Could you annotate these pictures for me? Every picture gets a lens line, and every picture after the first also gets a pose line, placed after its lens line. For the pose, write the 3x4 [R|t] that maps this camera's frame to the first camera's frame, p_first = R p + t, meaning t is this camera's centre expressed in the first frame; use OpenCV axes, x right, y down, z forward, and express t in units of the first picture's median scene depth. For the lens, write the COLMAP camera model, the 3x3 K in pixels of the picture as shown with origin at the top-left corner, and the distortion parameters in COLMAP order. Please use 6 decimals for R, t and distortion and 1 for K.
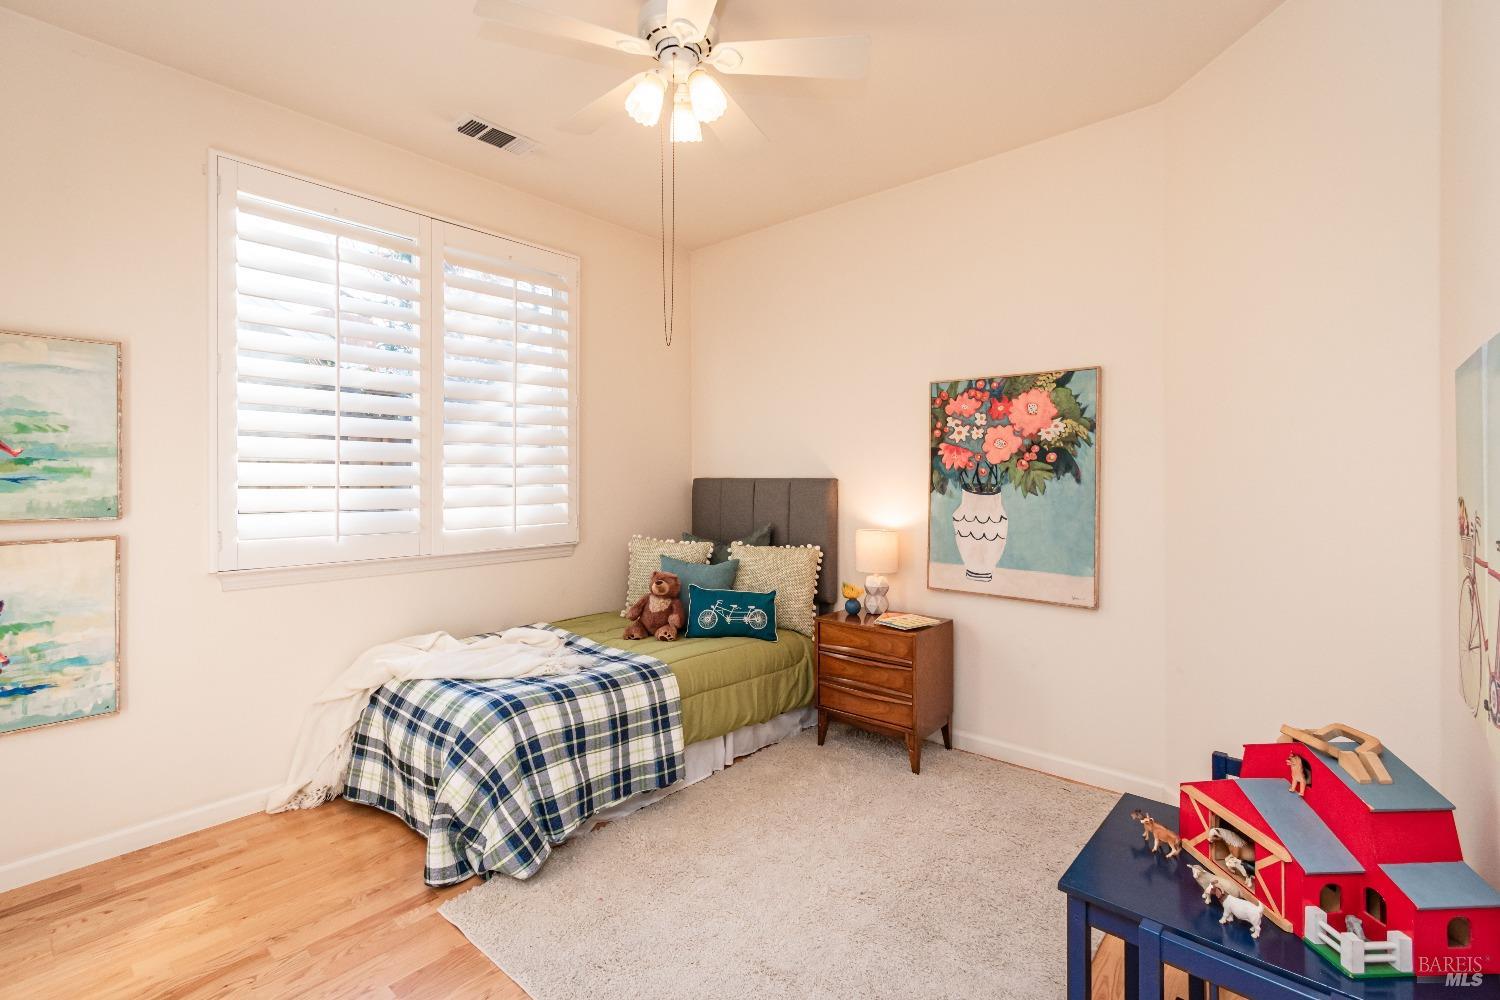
lens RADIAL K [[671.3, 0, 762.2], [0, 671.3, 495.8], [0, 0, 1]] dist [-0.000030, -0.000256]
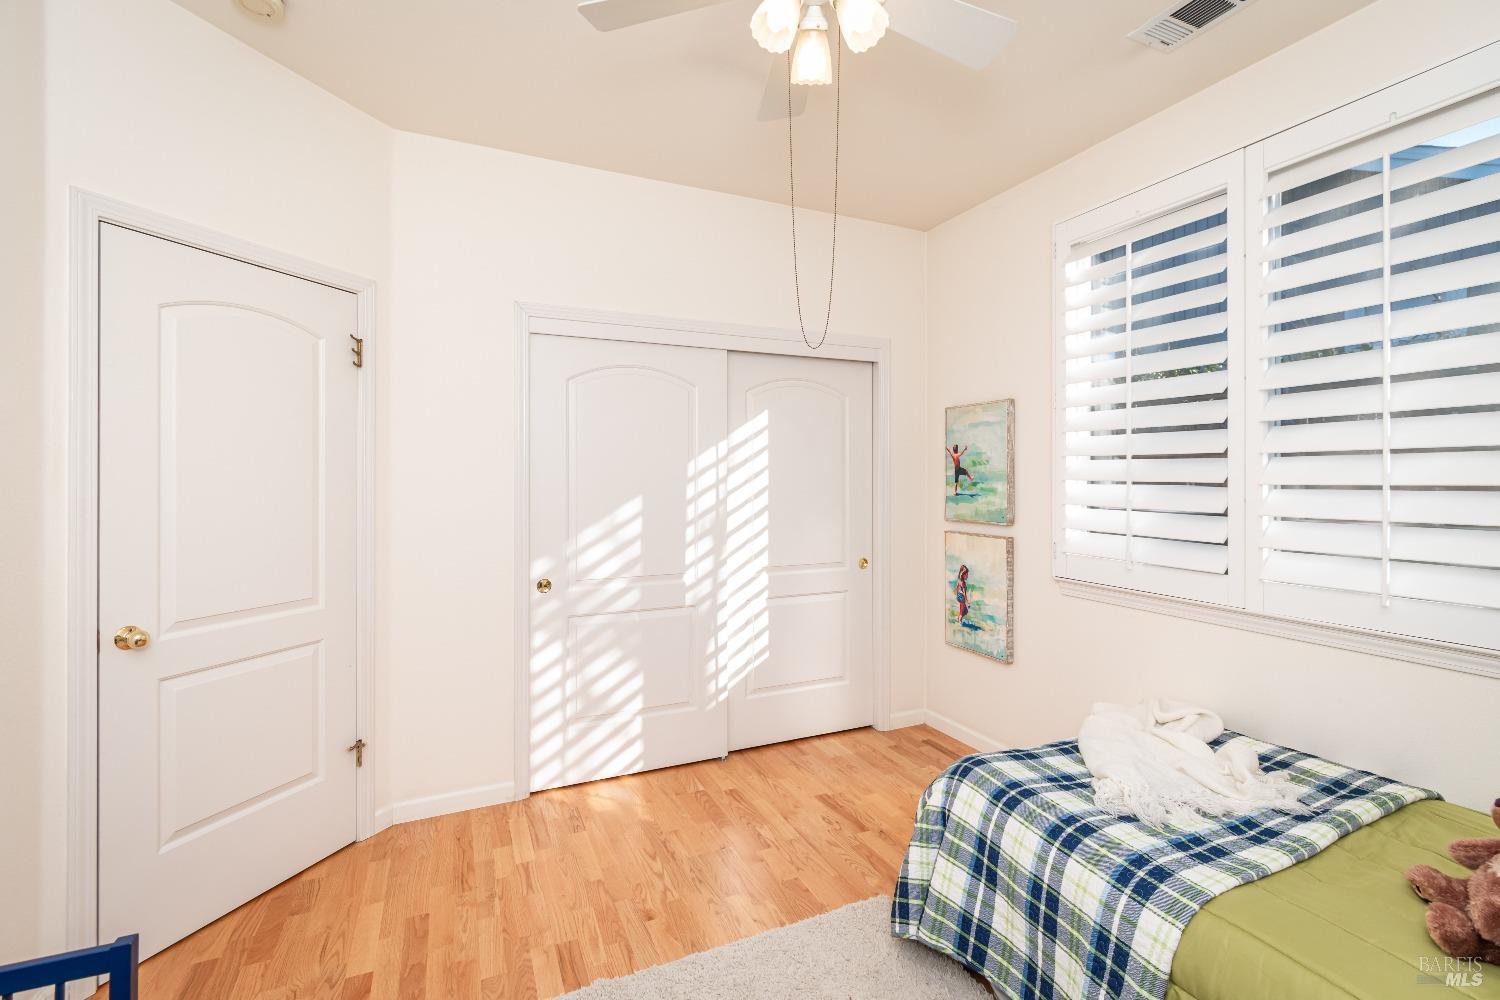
lens RADIAL K [[671.3, 0, 762.2], [0, 671.3, 495.8], [0, 0, 1]] dist [-0.000030, -0.000256]
pose [[-0.411941, 0.029283, -0.910740, 0.531055], [-0.023199, 0.998822, 0.042608, -0.075362], [0.910915, 0.038680, -0.410777, 1.130778]]
